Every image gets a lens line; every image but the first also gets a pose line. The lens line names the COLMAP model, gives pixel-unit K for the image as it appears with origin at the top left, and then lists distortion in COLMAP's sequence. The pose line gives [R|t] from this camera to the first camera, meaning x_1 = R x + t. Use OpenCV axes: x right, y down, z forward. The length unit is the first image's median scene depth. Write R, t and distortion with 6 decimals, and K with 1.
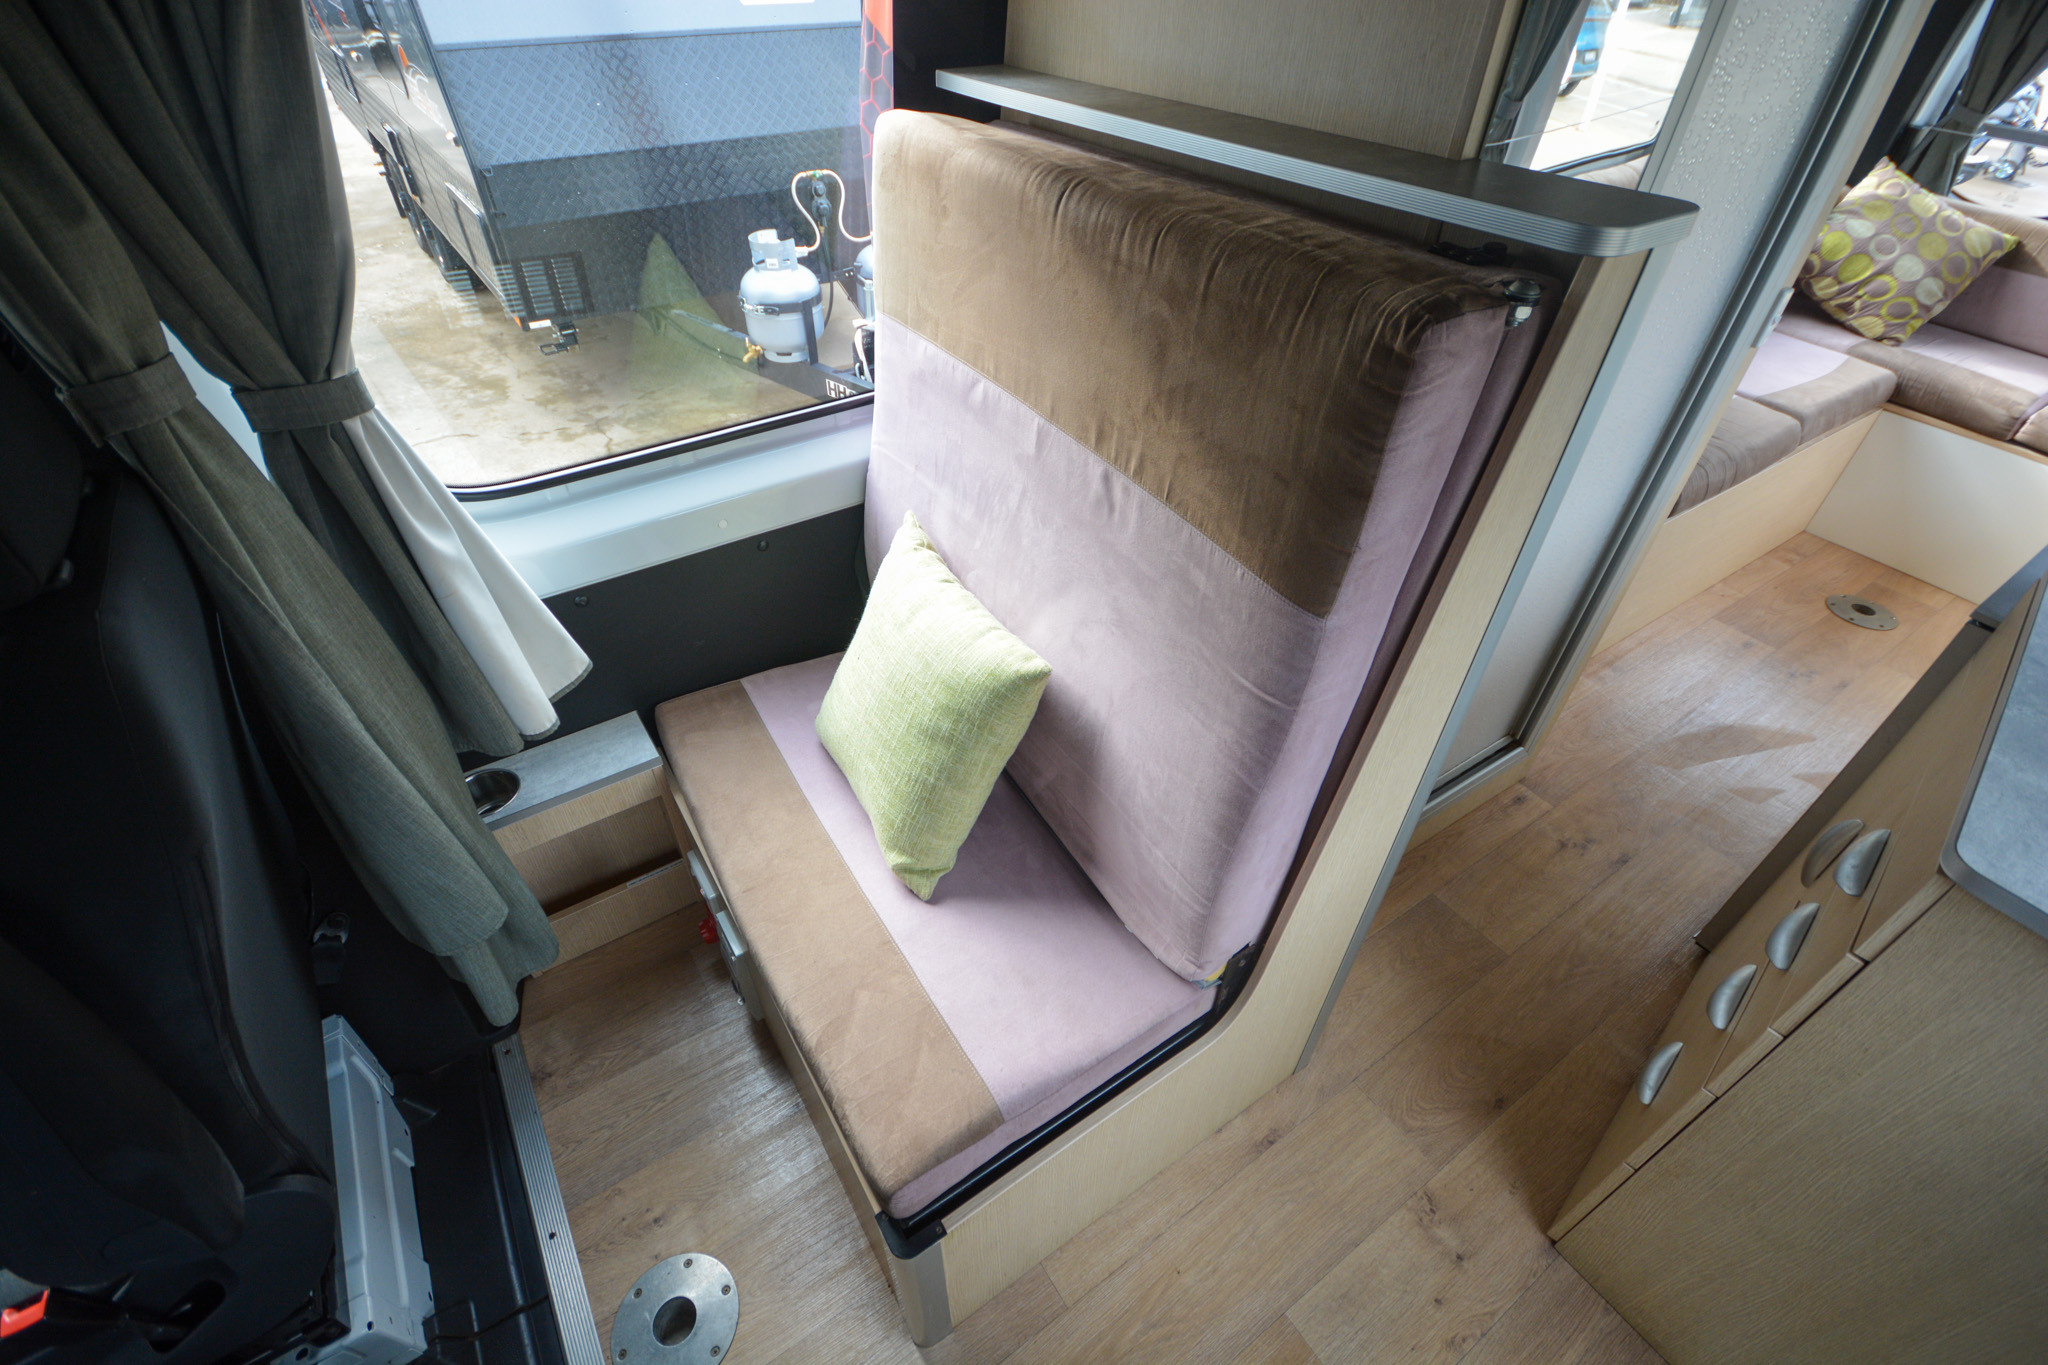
lens RADIAL K [[896.5, 0, 1015.8], [0, 896.5, 684.4], [0, 0, 1]] dist [0.007534, -0.013566]
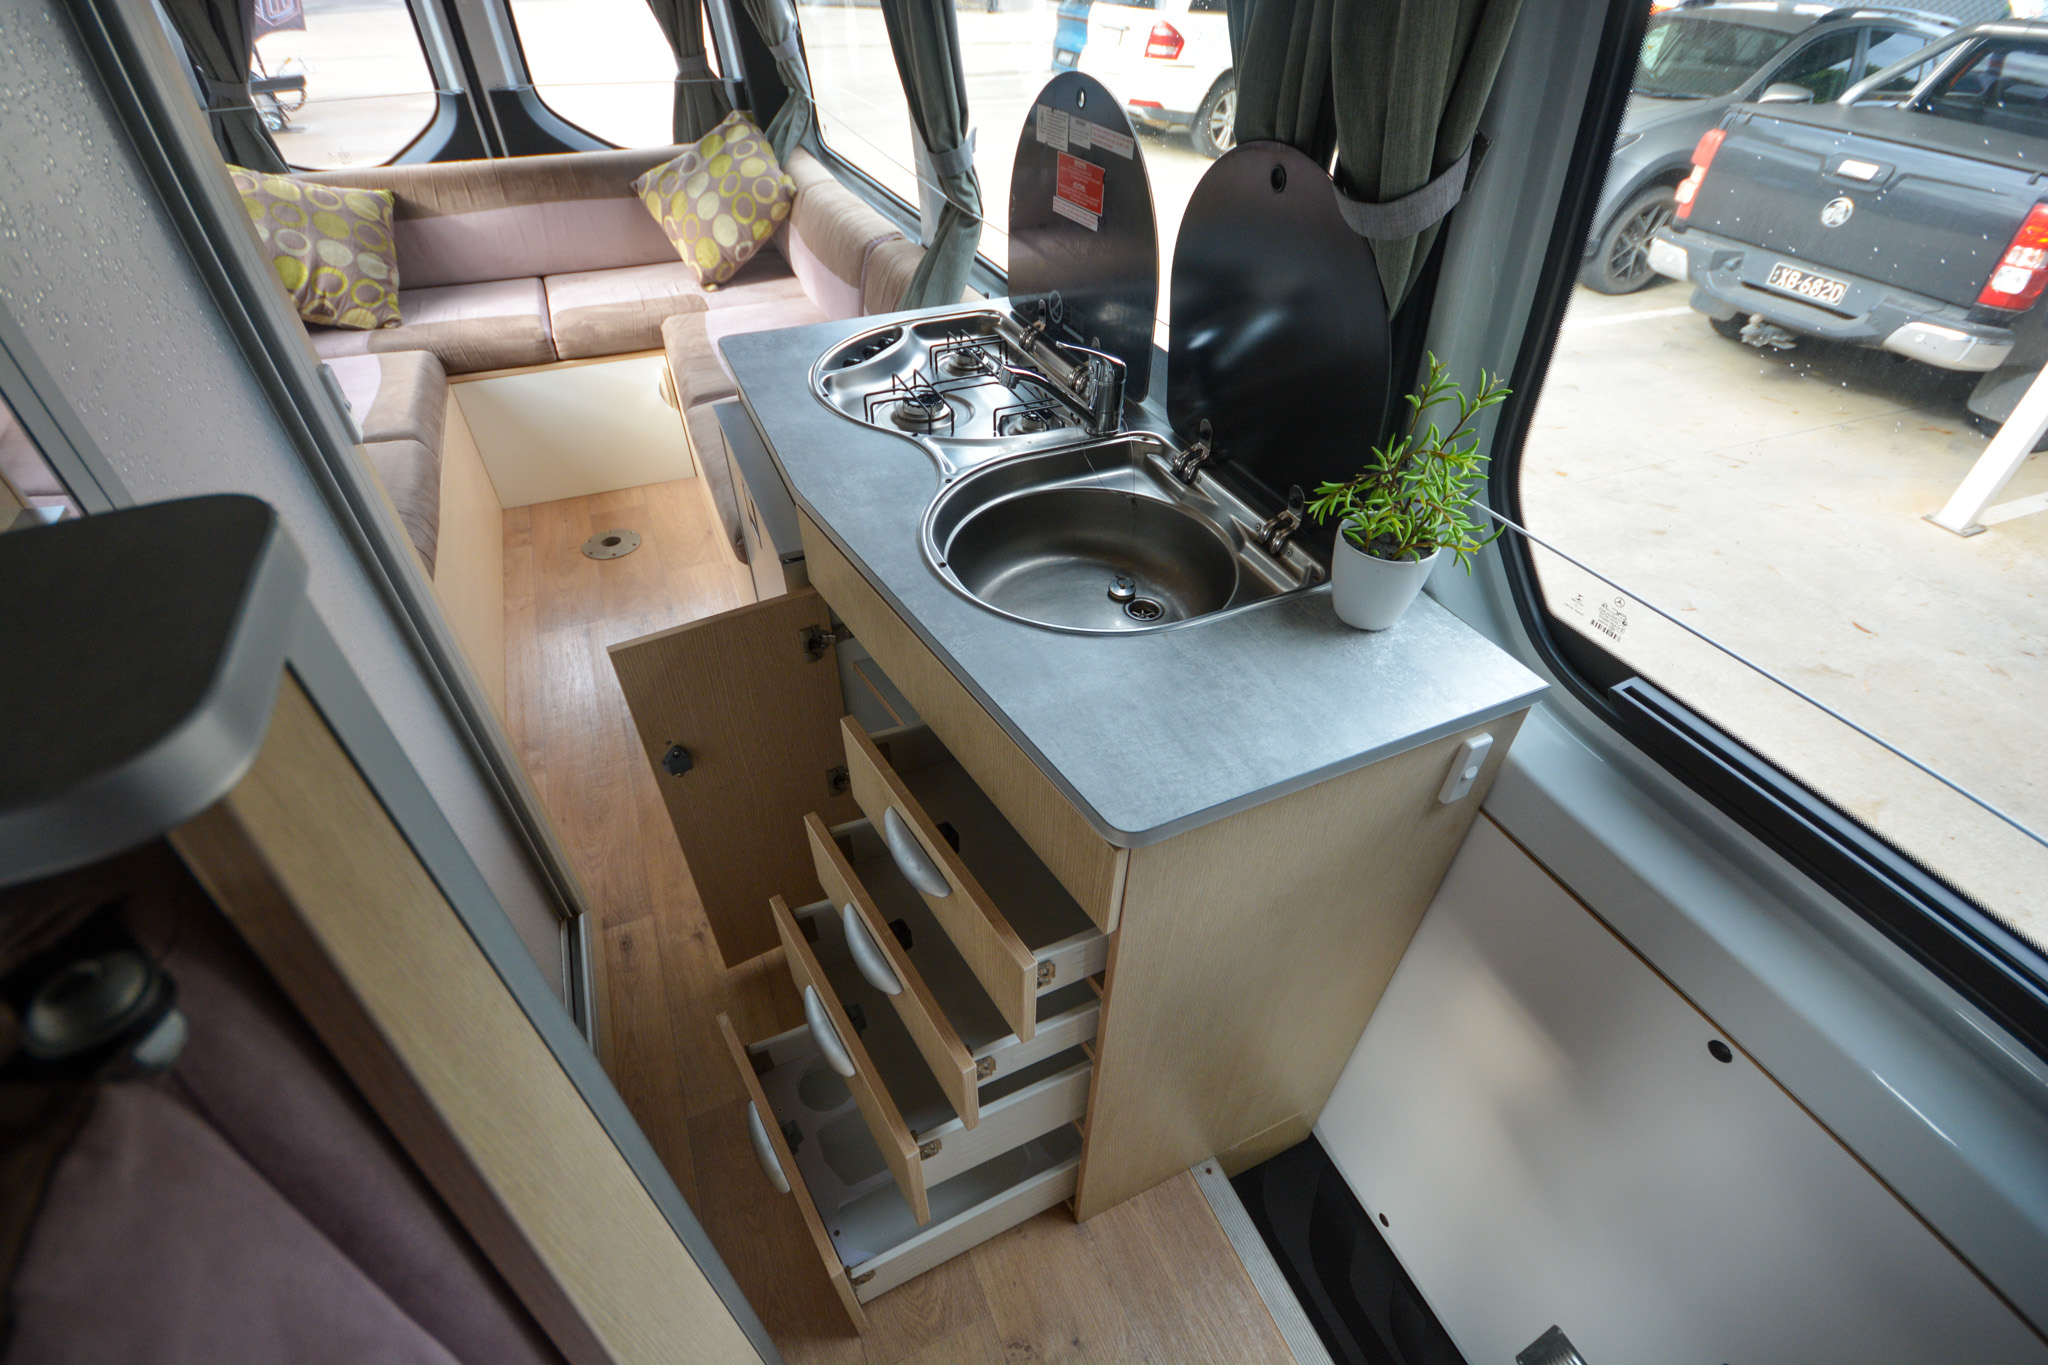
lens RADIAL K [[893.0, 0, 1015.7], [0, 893.0, 686.4], [0, 0, 1]] dist [0.020387, -0.018444]
pose [[0.164074, -0.649256, 0.742662, 0.258609], [0.638781, 0.643625, 0.421551, -0.243340], [-0.751691, 0.405233, 0.520334, 0.317359]]
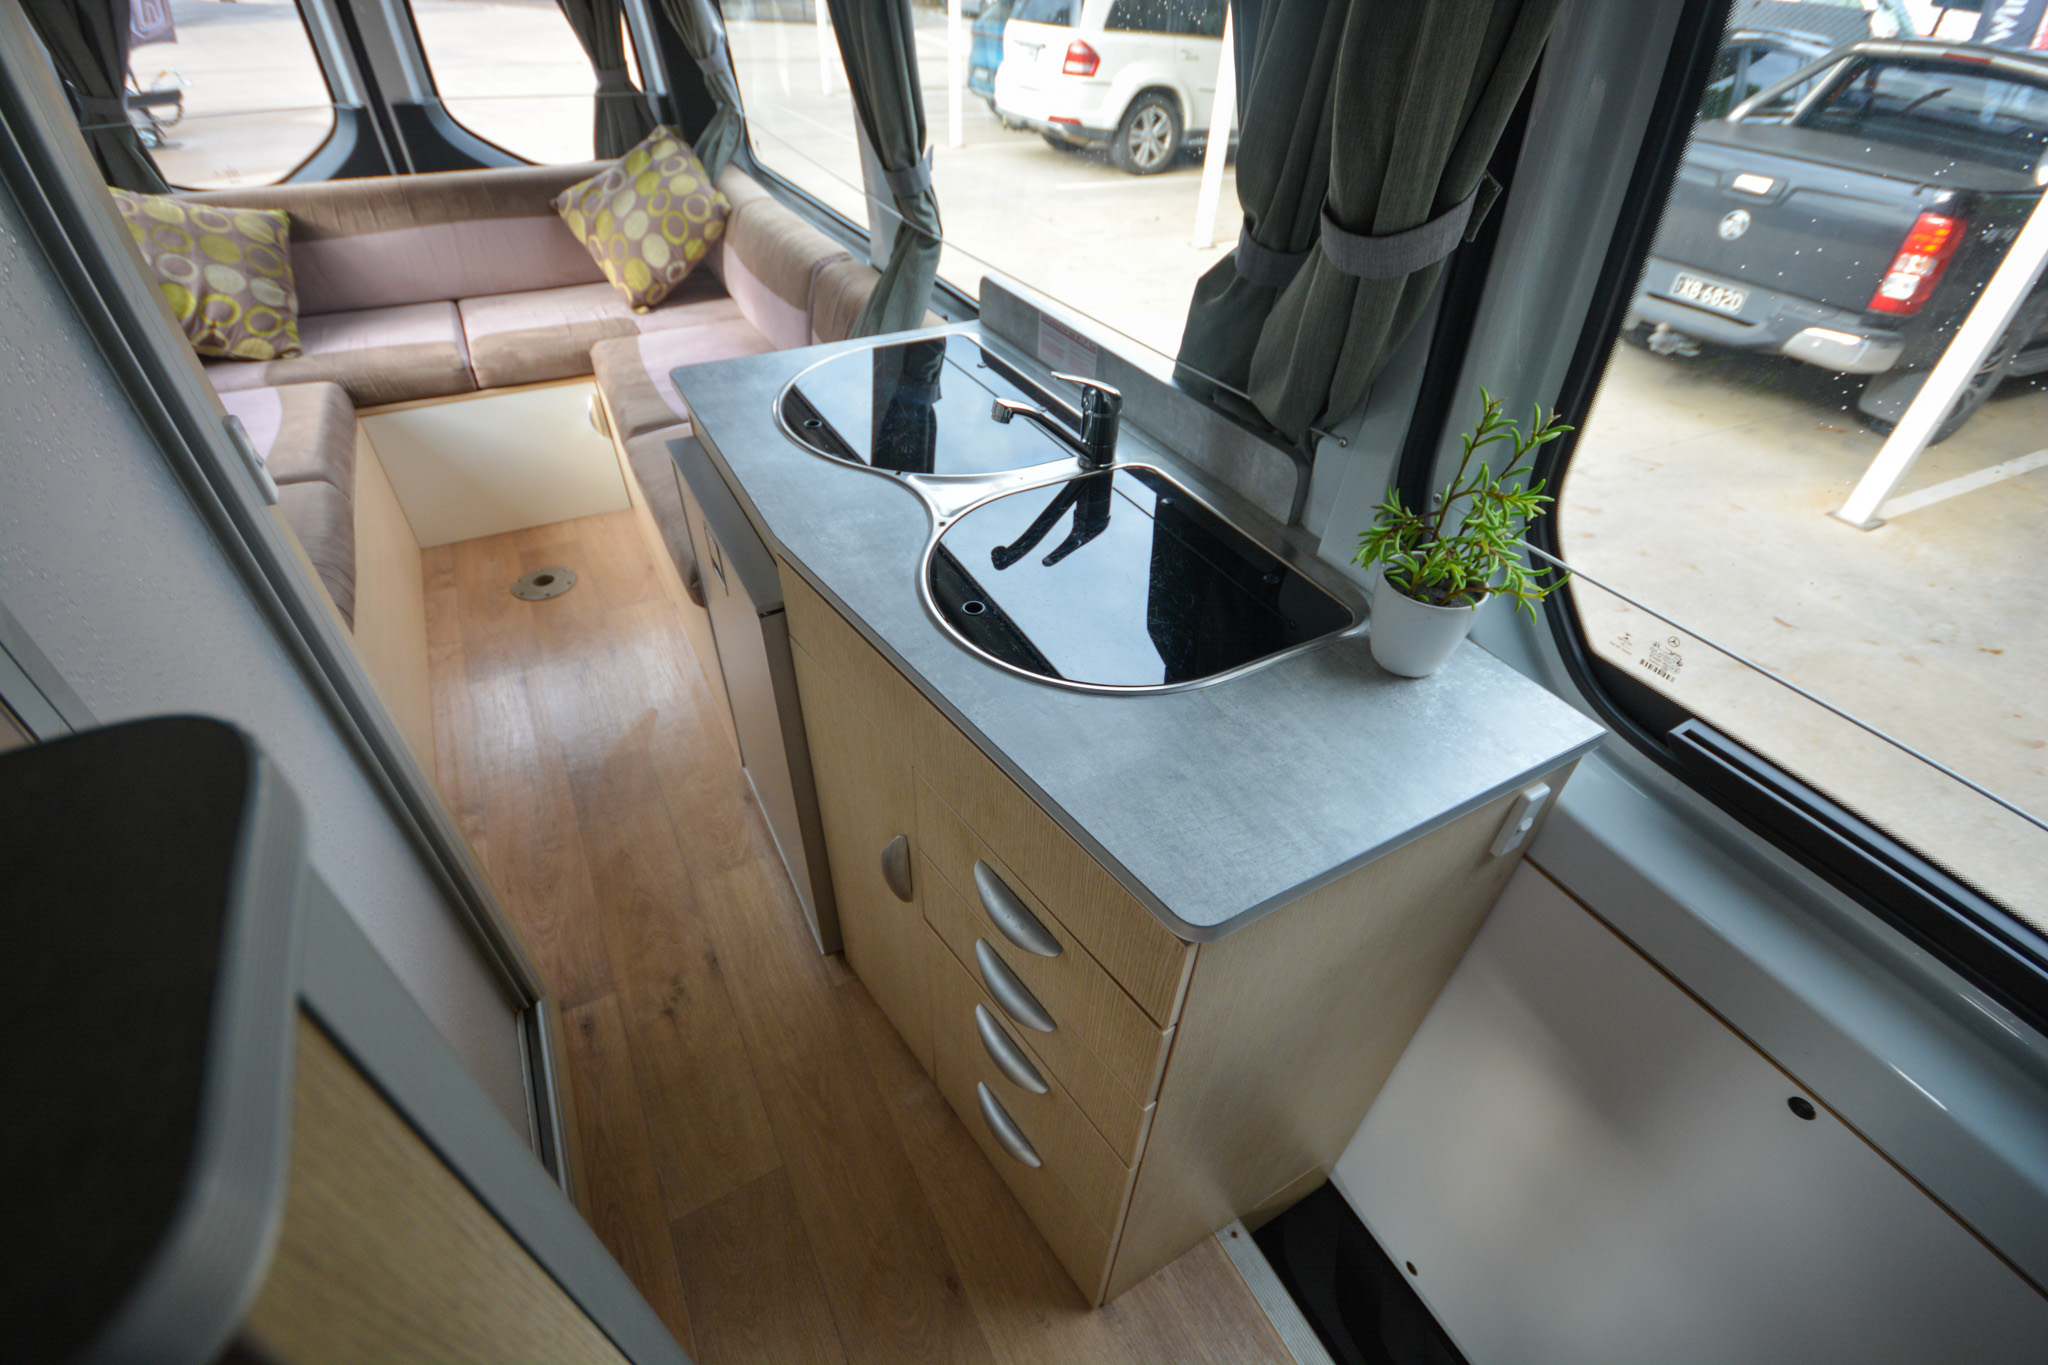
lens RADIAL K [[891.4, 0, 1014.5], [0, 891.4, 687.3], [0, 0, 1]] dist [0.021757, -0.019676]
pose [[0.084000, -0.646048, 0.758661, 0.328241], [0.632926, 0.622638, 0.460138, -0.289451], [-0.769642, 0.441525, 0.461202, 0.387385]]
